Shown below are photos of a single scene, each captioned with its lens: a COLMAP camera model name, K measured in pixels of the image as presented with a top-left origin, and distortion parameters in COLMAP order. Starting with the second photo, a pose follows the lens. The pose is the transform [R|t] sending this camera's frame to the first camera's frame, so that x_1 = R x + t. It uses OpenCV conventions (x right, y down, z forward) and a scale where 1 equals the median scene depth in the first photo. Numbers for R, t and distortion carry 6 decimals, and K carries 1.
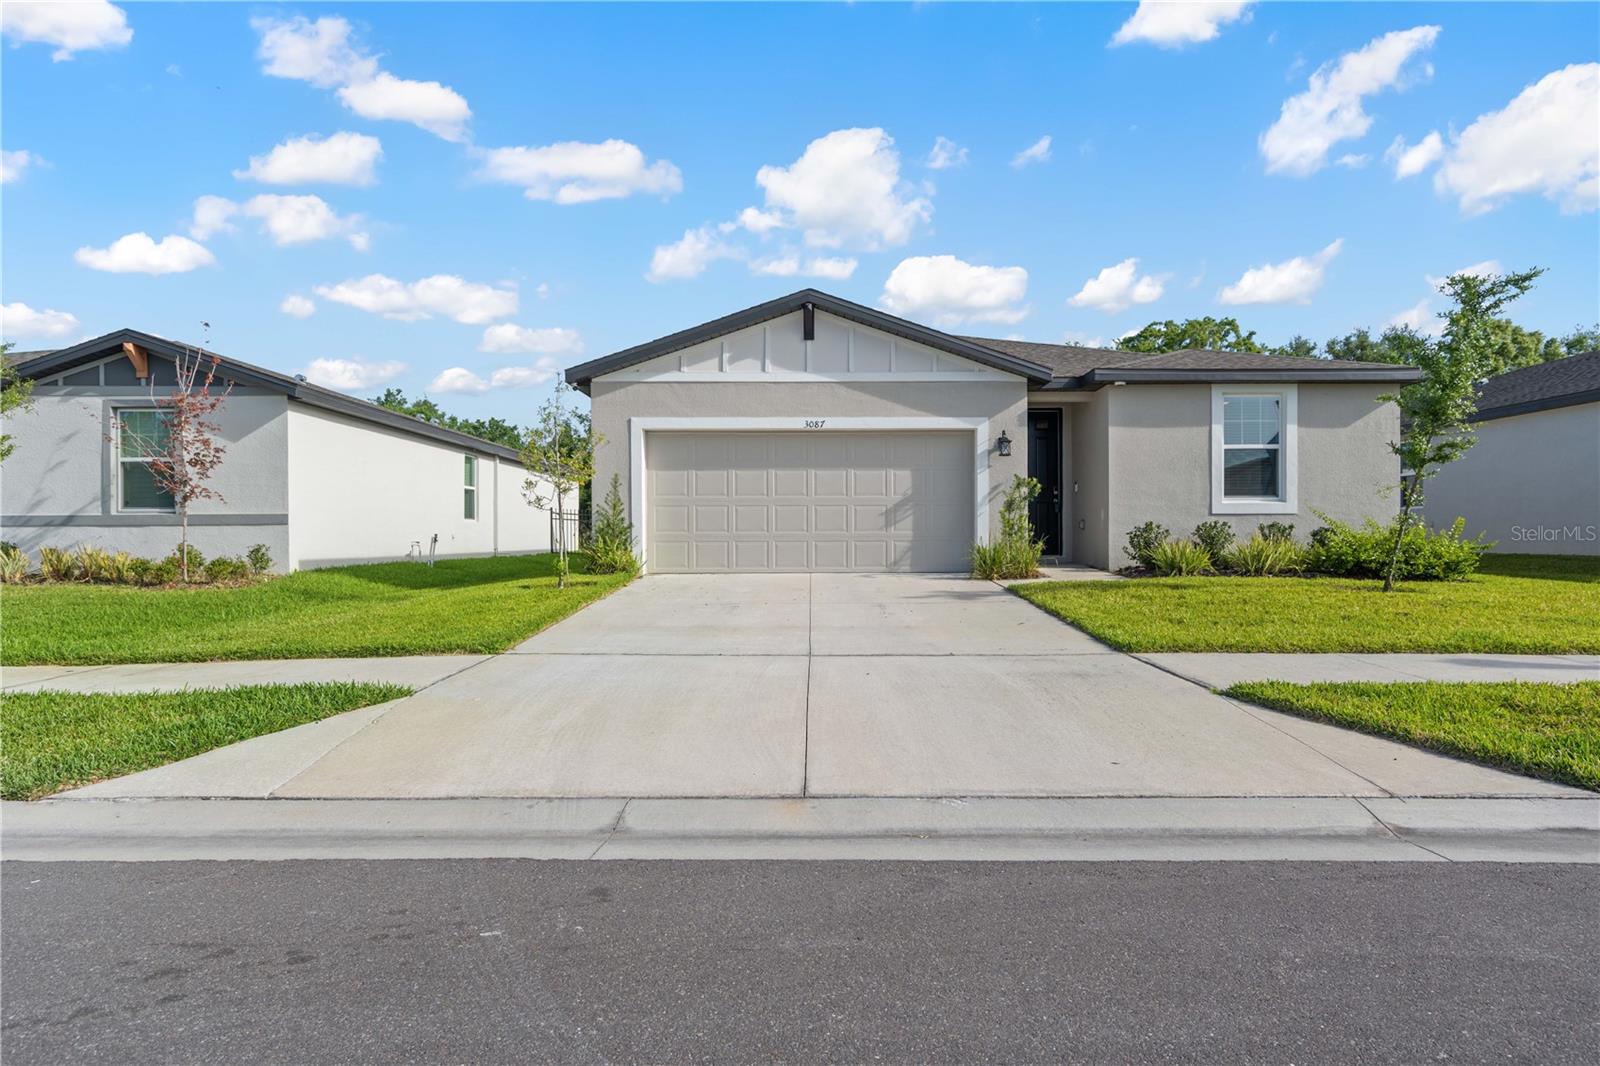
lens RADIAL K [[890.5, 0, 772.2], [0, 890.5, 534.7], [0, 0, 1]] dist [0.002270, 0.001864]
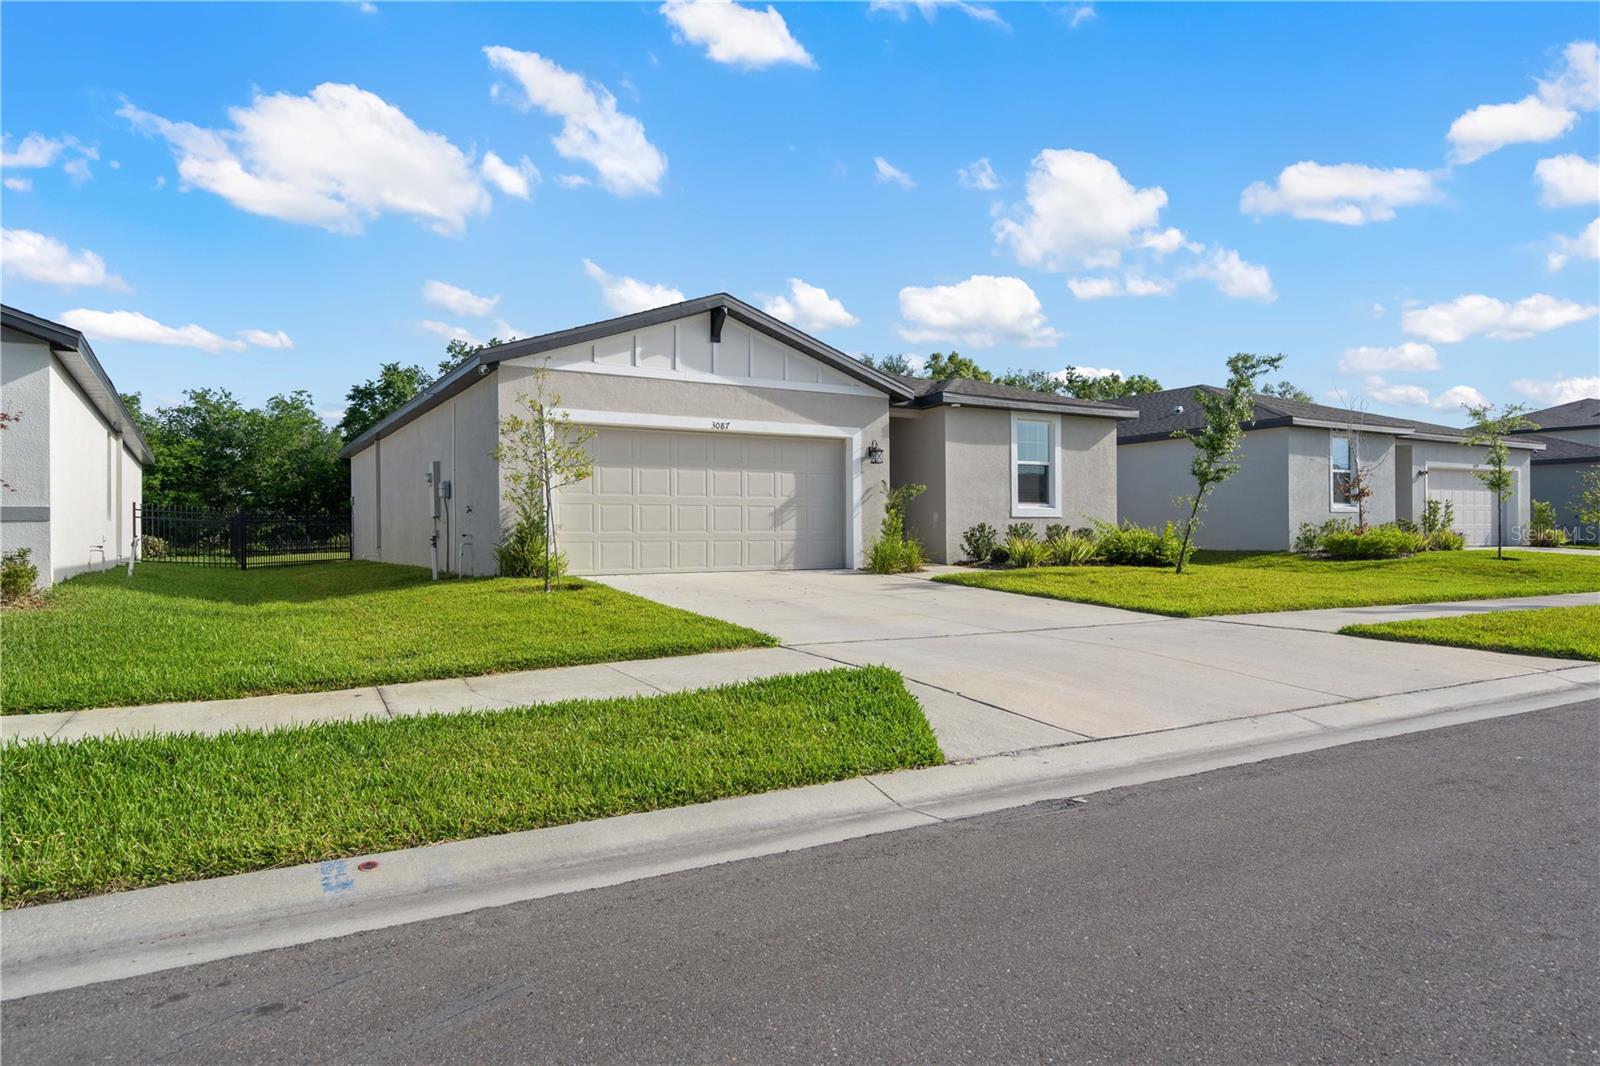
lens RADIAL K [[961.6, 0, 774.7], [0, 961.6, 526.5], [0, 0, 1]] dist [-0.000175, 0.000272]
pose [[0.867809, 0.003393, 0.496886, -0.441923], [0.002940, 0.999924, -0.011964, 0.004346], [-0.496889, 0.011843, 0.867734, 0.018511]]
